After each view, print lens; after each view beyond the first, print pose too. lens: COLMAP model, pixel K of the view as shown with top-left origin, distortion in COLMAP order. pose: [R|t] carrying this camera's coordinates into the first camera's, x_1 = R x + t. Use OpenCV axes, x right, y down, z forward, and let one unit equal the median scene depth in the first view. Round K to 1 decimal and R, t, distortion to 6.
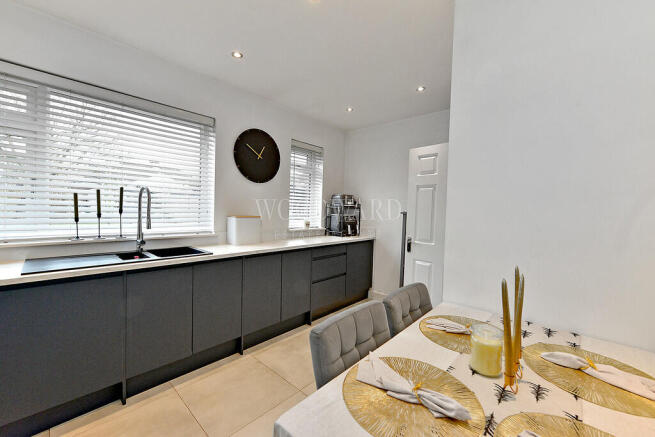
lens RADIAL K [[259.9, 0, 329.2], [0, 259.9, 218.0], [0, 0, 1]] dist [-0.008078, -0.001140]
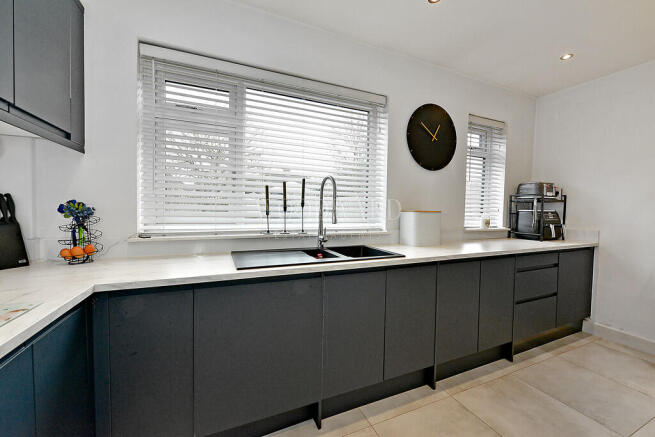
lens RADIAL K [[259.9, 0, 326.4], [0, 259.9, 218.9], [0, 0, 1]] dist [-0.008078, -0.001140]
pose [[0.915585, 0.001730, -0.402122, -0.280381], [-0.003669, 0.999985, -0.004050, 0.022093], [0.402109, 0.005183, 0.915577, 0.143942]]
